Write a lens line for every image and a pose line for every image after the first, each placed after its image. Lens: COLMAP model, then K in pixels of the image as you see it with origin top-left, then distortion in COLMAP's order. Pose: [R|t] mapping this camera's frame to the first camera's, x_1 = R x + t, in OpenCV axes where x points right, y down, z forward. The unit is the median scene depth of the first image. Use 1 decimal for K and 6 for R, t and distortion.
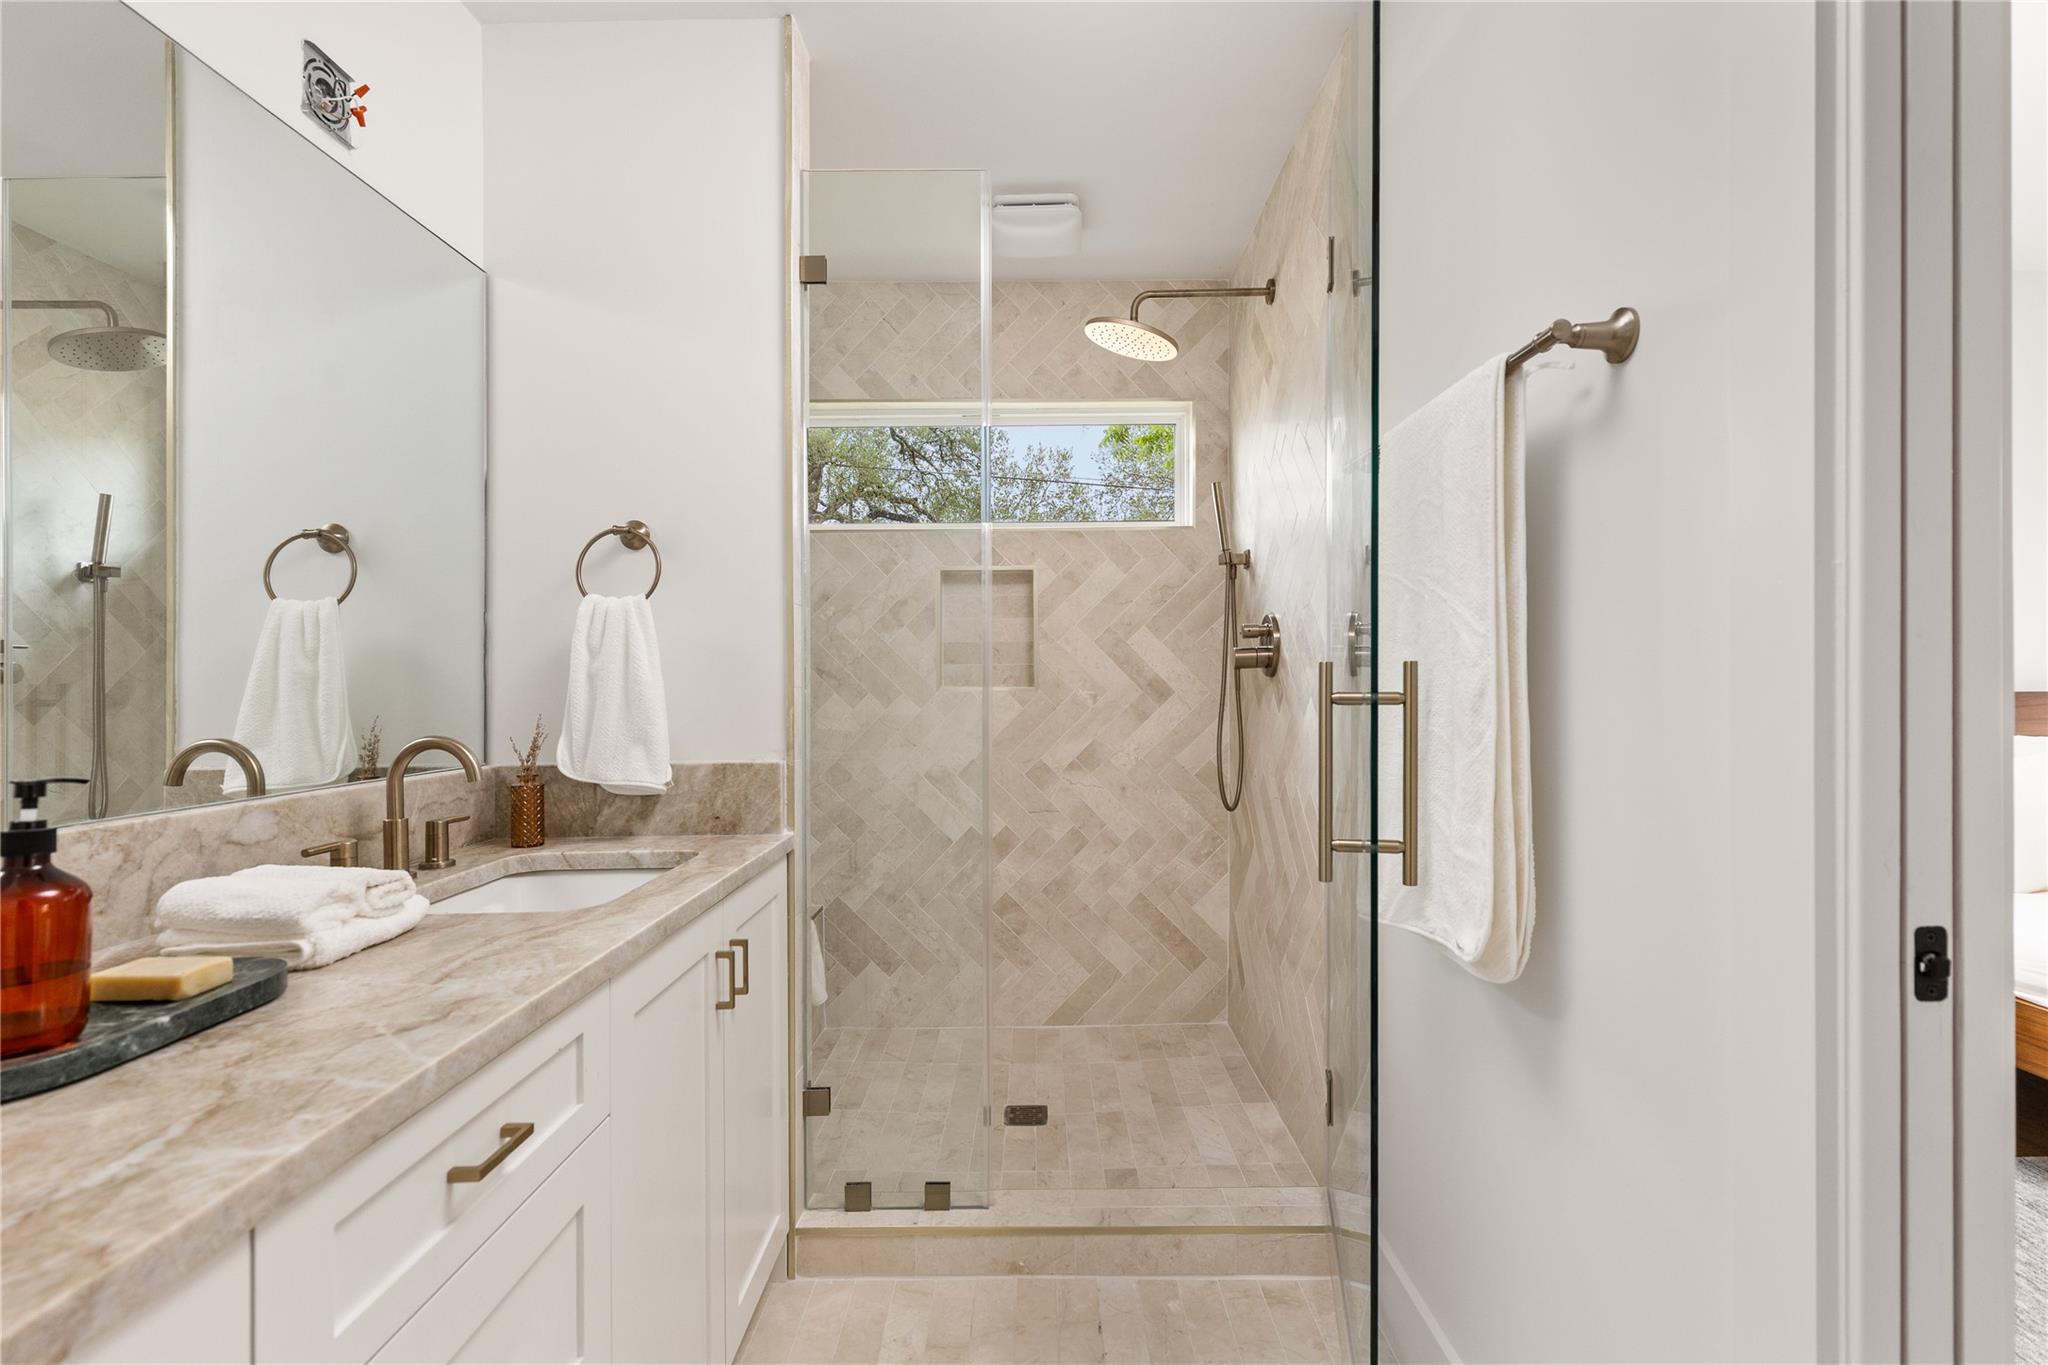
lens RADIAL K [[924.3, 0, 1021.7], [0, 924.3, 675.8], [0, 0, 1]] dist [0.001237, -0.000934]
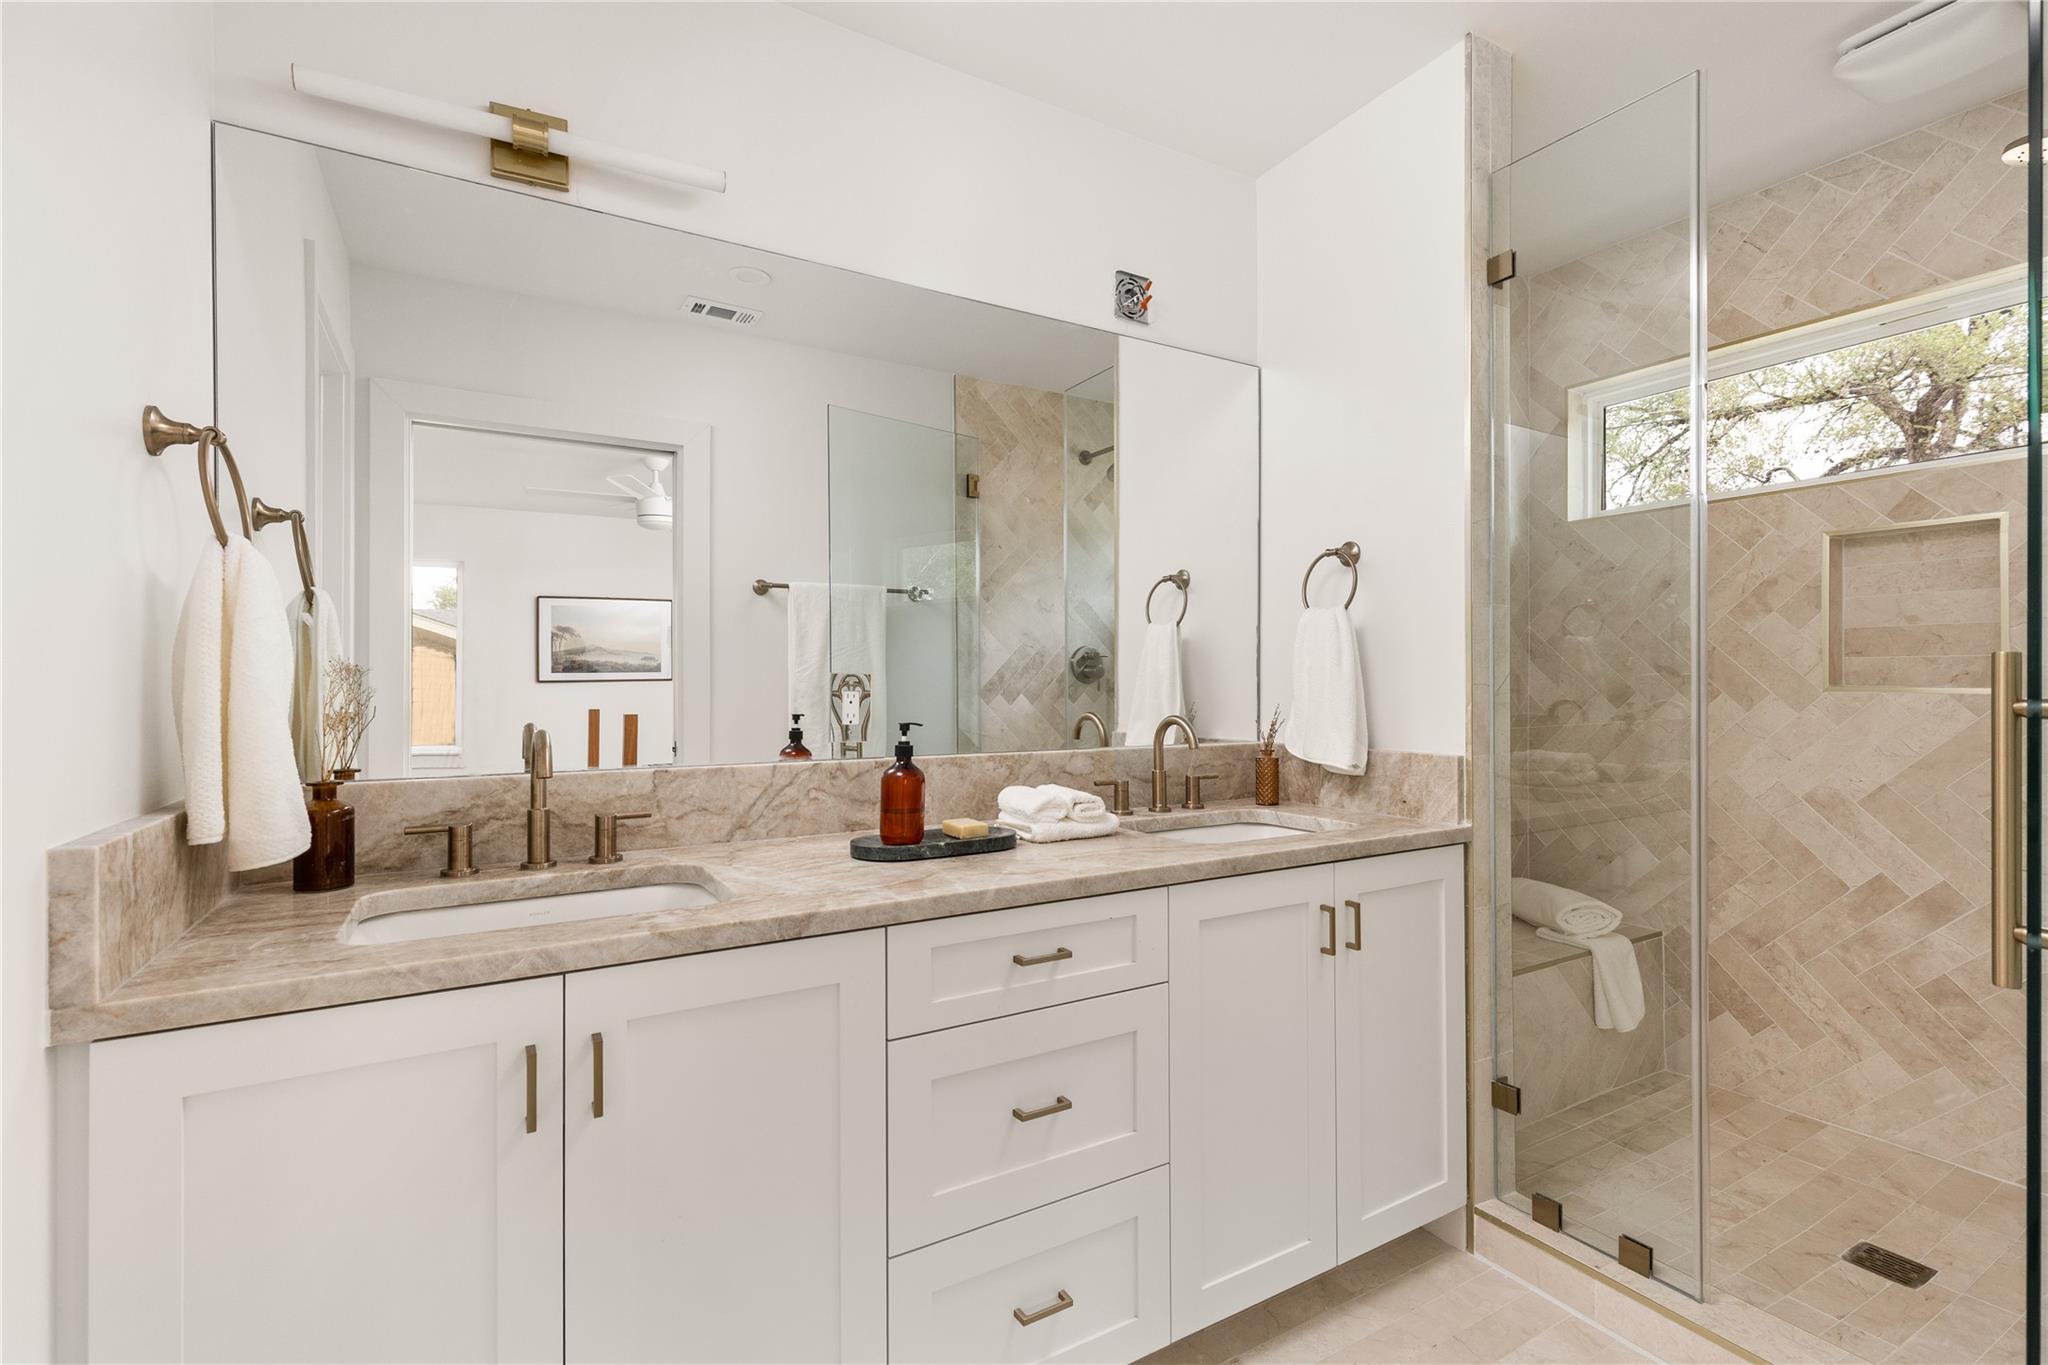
lens RADIAL K [[924.3, 0, 1036.8], [0, 924.3, 675.5], [0, 0, 1]] dist [0.001237, -0.000934]
pose [[0.526798, 0.008755, -0.849945, 0.280619], [0.000937, 0.999940, 0.010881, -0.008046], [0.849990, -0.006528, 0.526758, 0.028767]]
